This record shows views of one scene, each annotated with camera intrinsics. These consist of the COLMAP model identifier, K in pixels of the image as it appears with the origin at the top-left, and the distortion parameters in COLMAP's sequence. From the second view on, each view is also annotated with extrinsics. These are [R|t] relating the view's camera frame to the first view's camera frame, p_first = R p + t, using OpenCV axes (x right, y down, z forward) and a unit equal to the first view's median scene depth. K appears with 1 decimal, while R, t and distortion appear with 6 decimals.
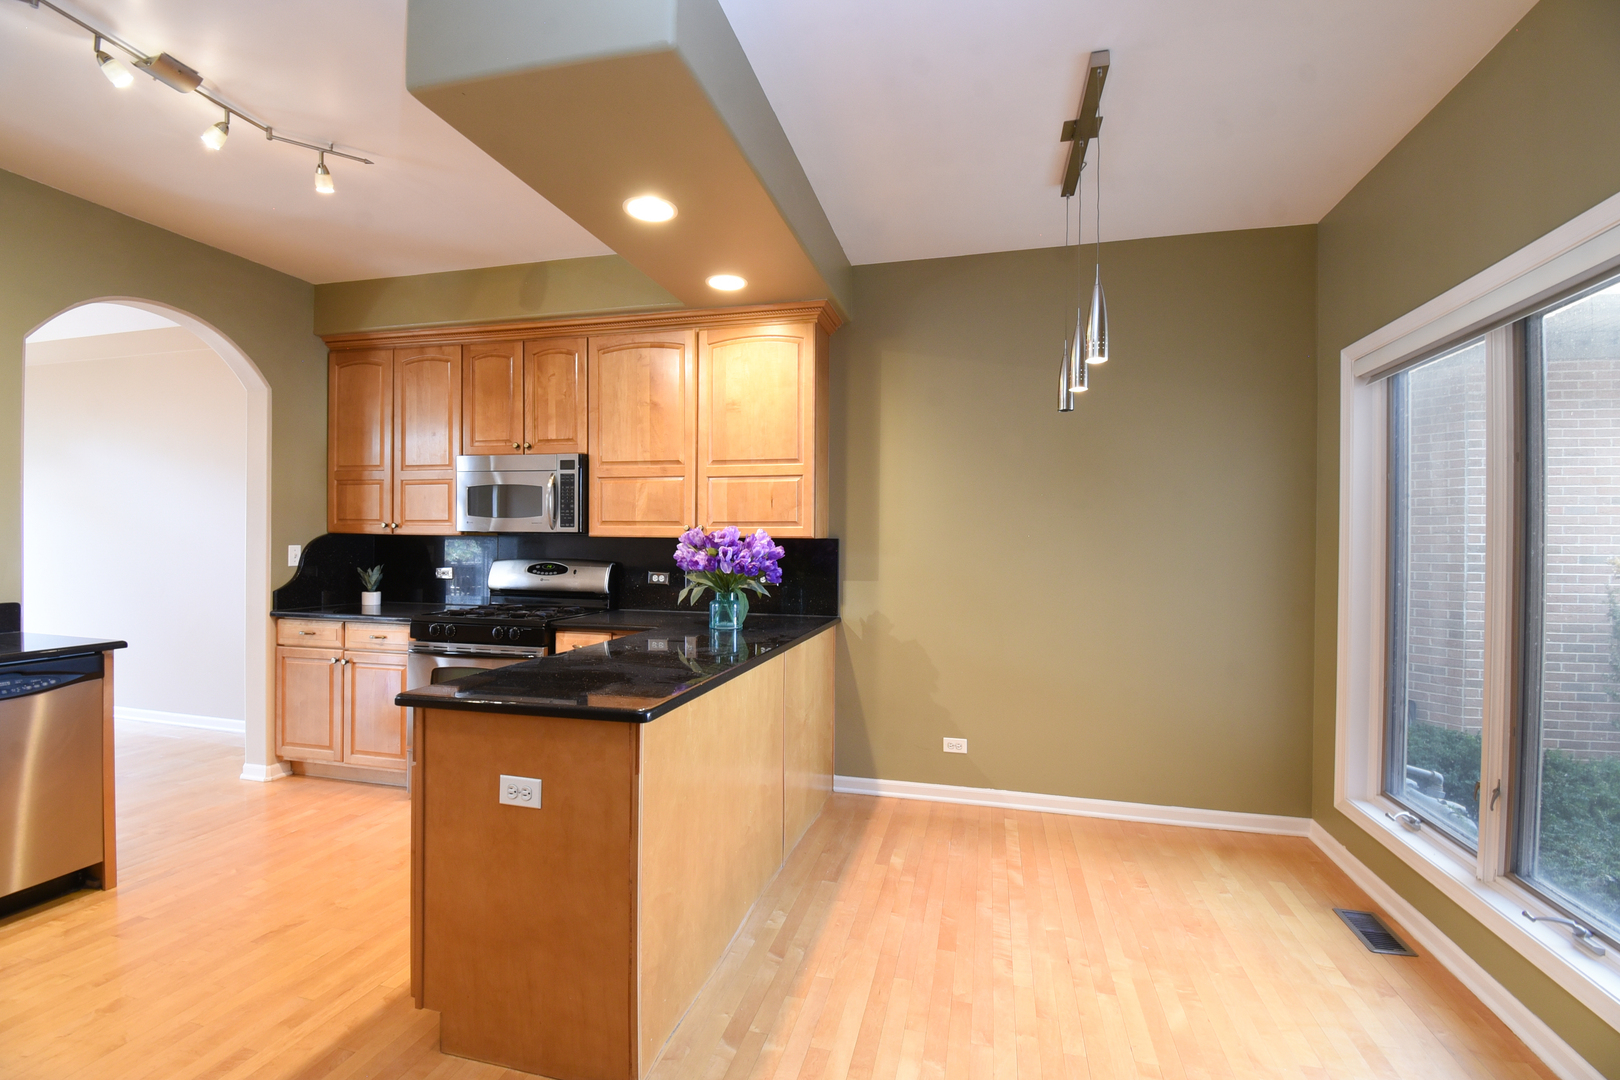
lens RADIAL K [[710.8, 0, 813.7], [0, 710.8, 544.5], [0, 0, 1]] dist [0.002678, -0.001873]
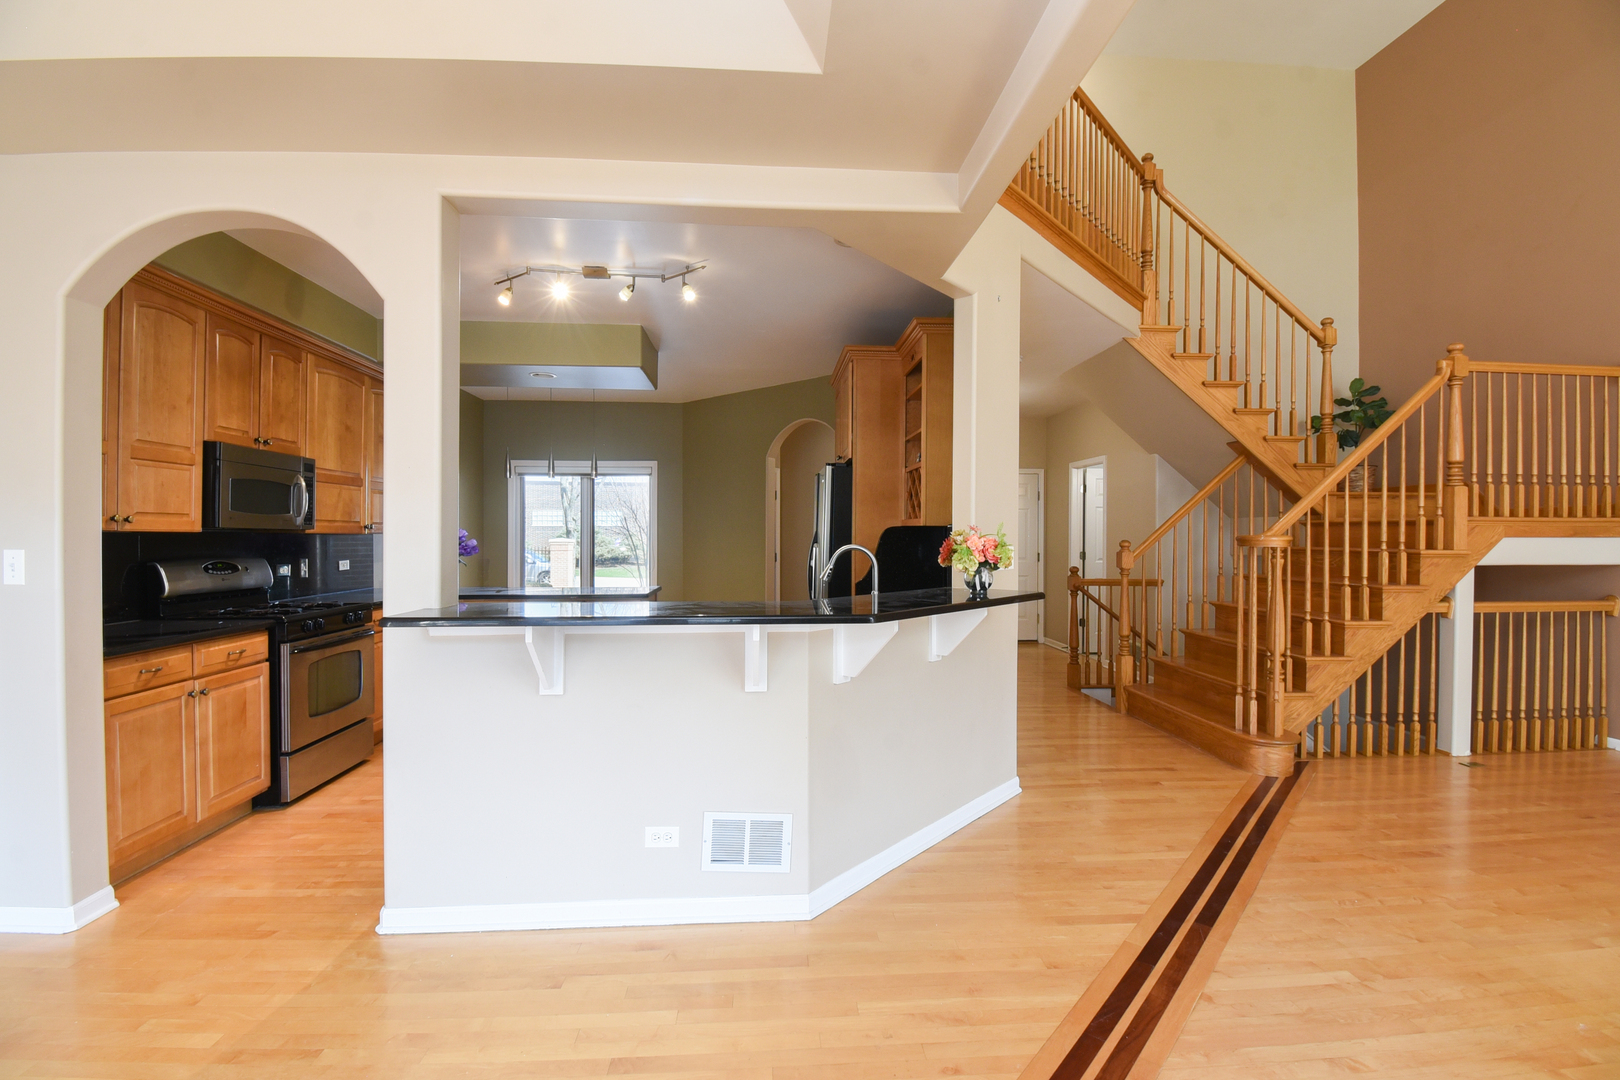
lens RADIAL K [[710.8, 0, 808.5], [0, 710.8, 535.9], [0, 0, 1]] dist [0.002678, -0.001873]
pose [[-0.305727, -0.011204, 0.952053, -1.817164], [-0.000464, 0.999932, 0.011619, -0.021410], [-0.952119, 0.003110, -0.305712, 0.668297]]
